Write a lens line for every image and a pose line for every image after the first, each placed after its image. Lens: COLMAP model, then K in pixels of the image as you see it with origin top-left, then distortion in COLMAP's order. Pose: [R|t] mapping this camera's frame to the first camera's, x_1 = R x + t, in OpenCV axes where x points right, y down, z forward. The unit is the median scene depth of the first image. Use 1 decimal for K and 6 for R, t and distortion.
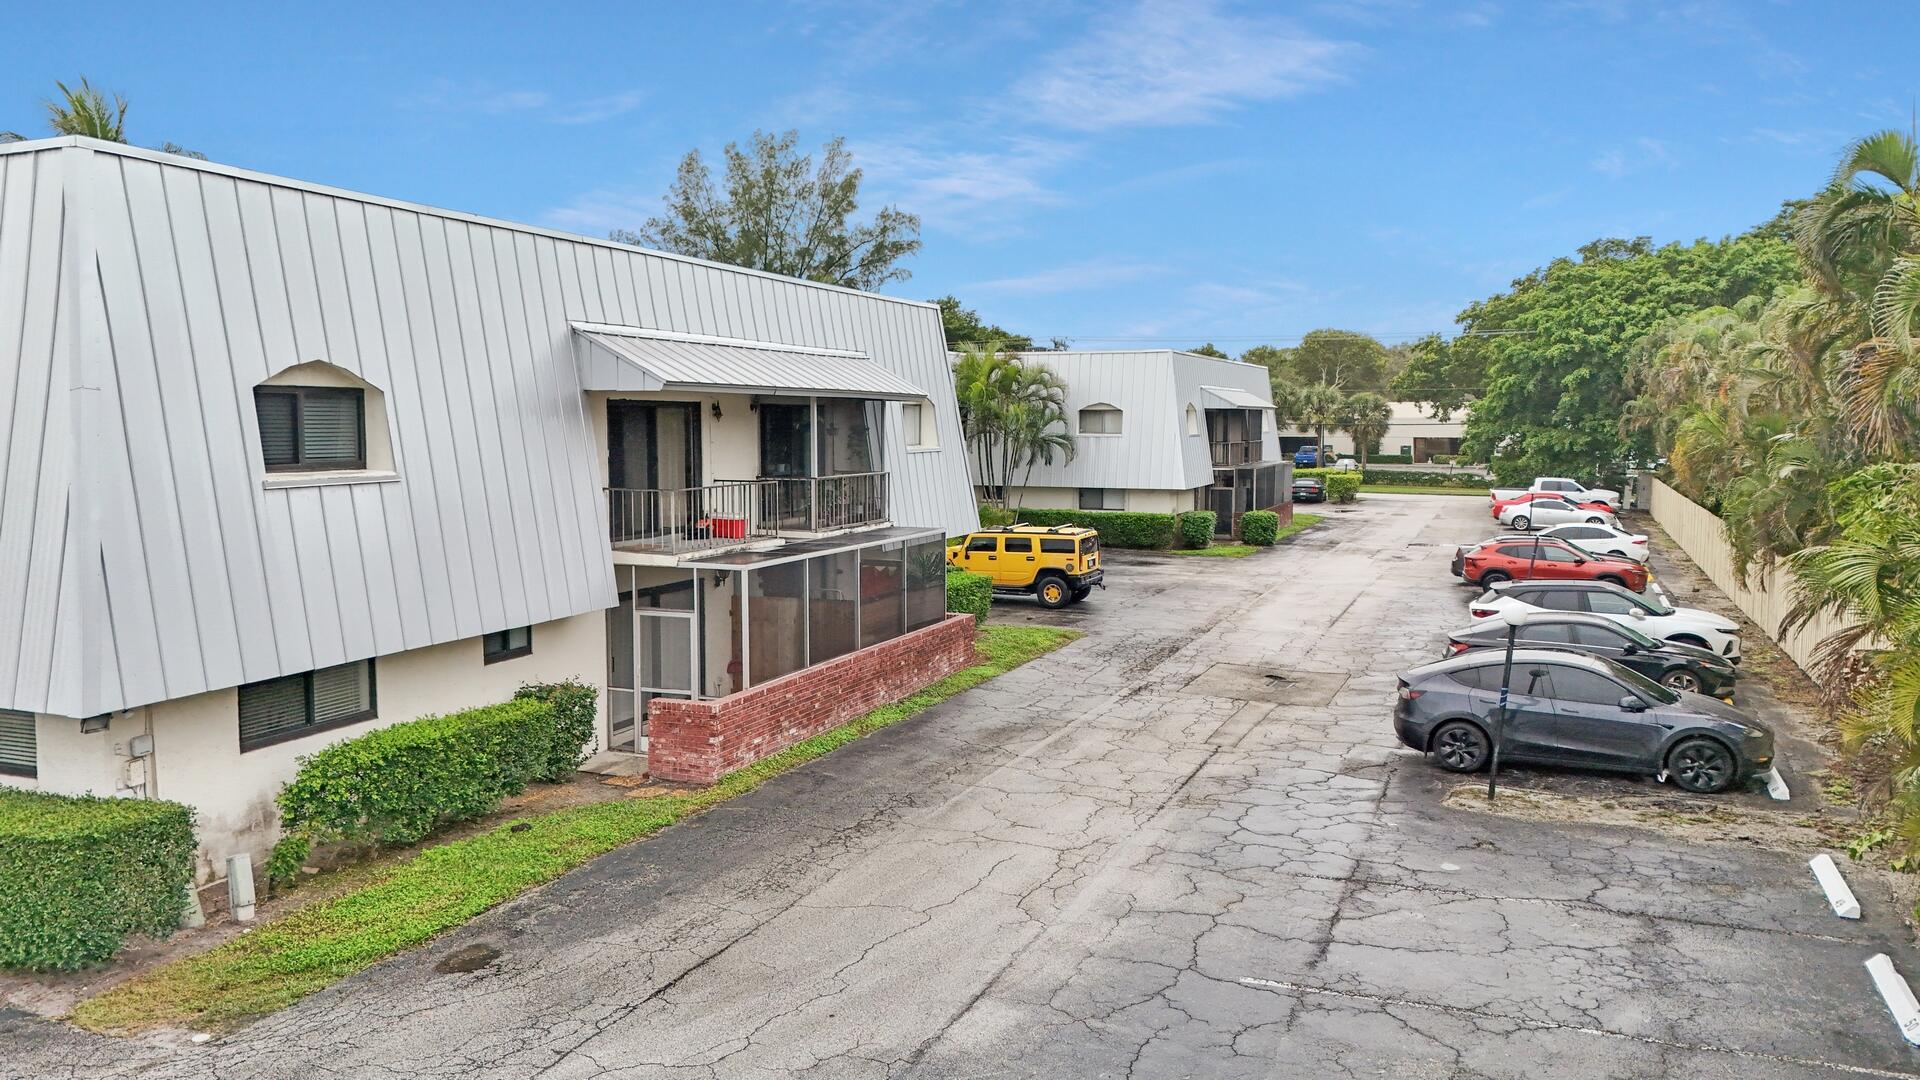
lens RADIAL K [[1445.9, 0, 960.0], [0, 1445.9, 540.0], [0, 0, 1]] dist [0.083267, -0.066021]
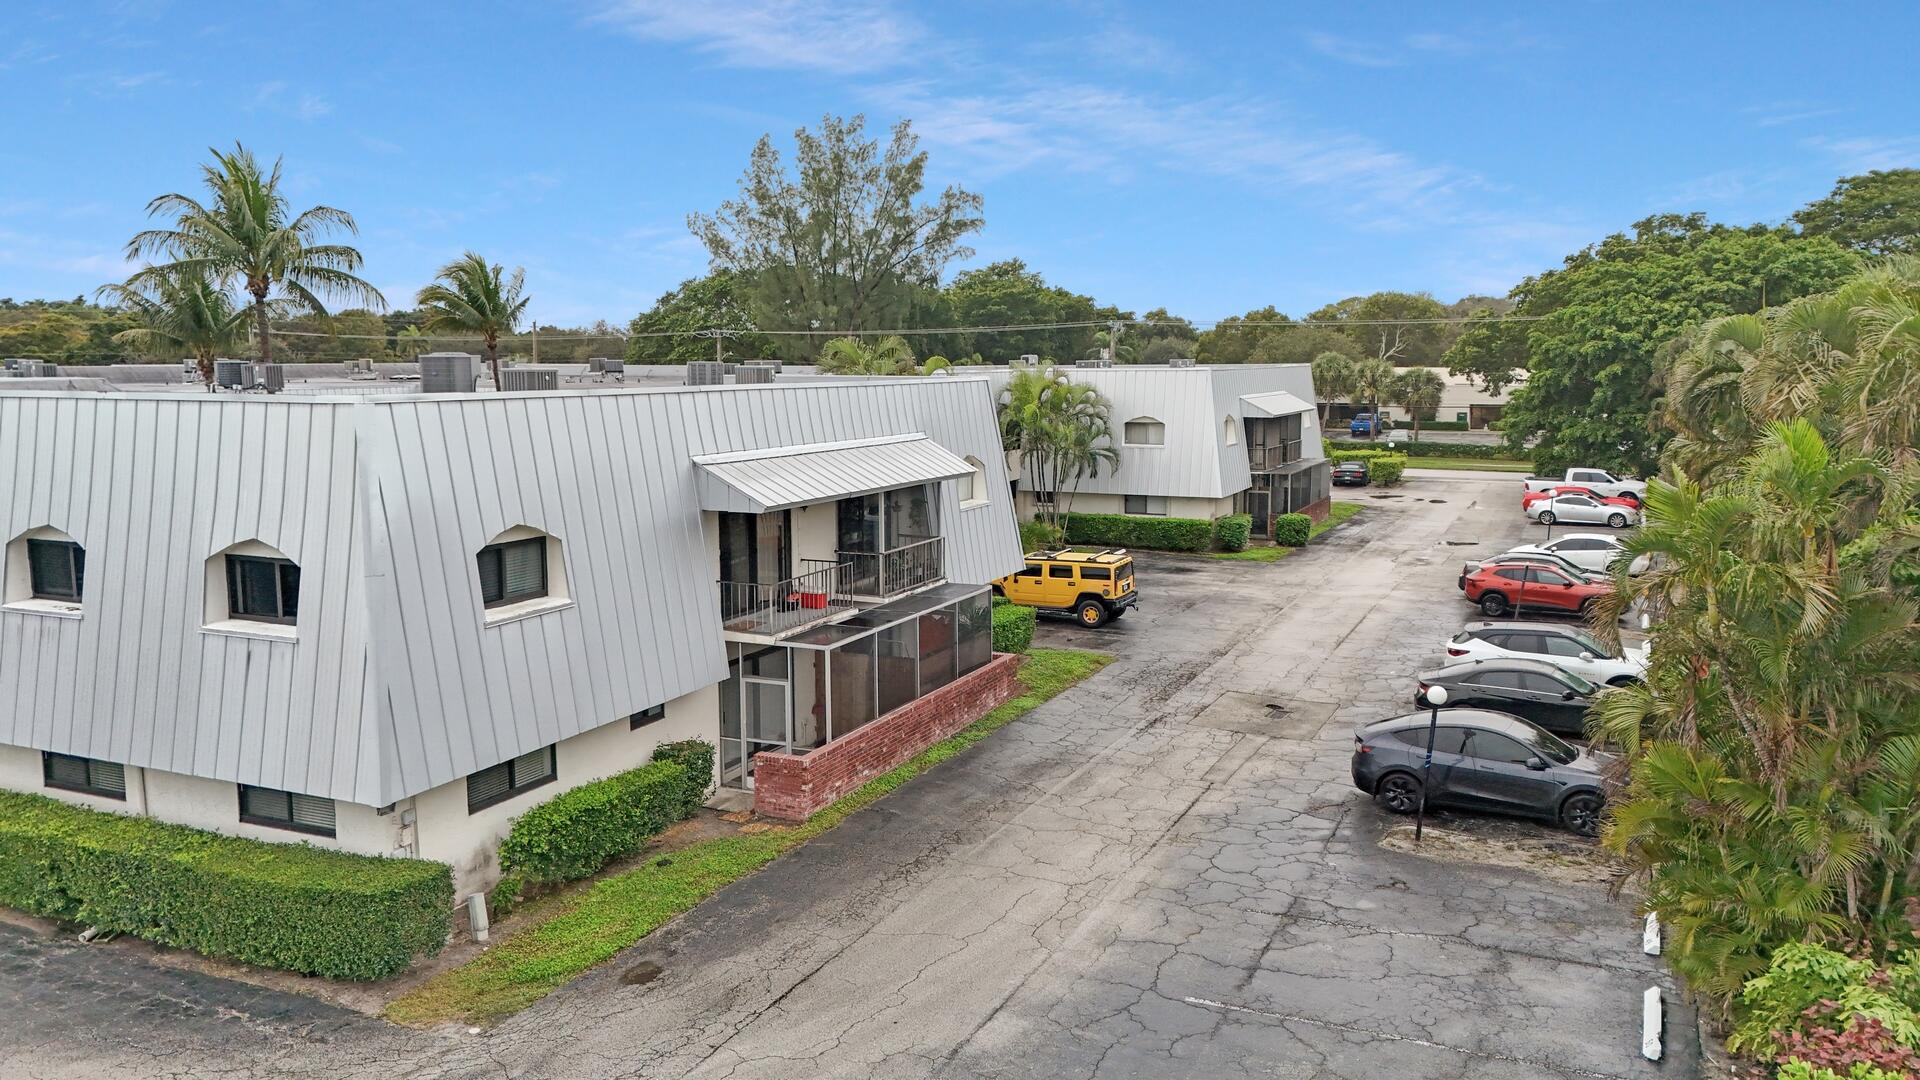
lens RADIAL K [[1445.9, 0, 960.0], [0, 1445.9, 540.0], [0, 0, 1]] dist [0.083267, -0.066021]
pose [[0.998919, 0.001269, -0.046457, 0.026081], [0.000634, 0.999161, 0.040940, -0.129327], [0.046470, -0.040925, 0.998081, -0.257754]]
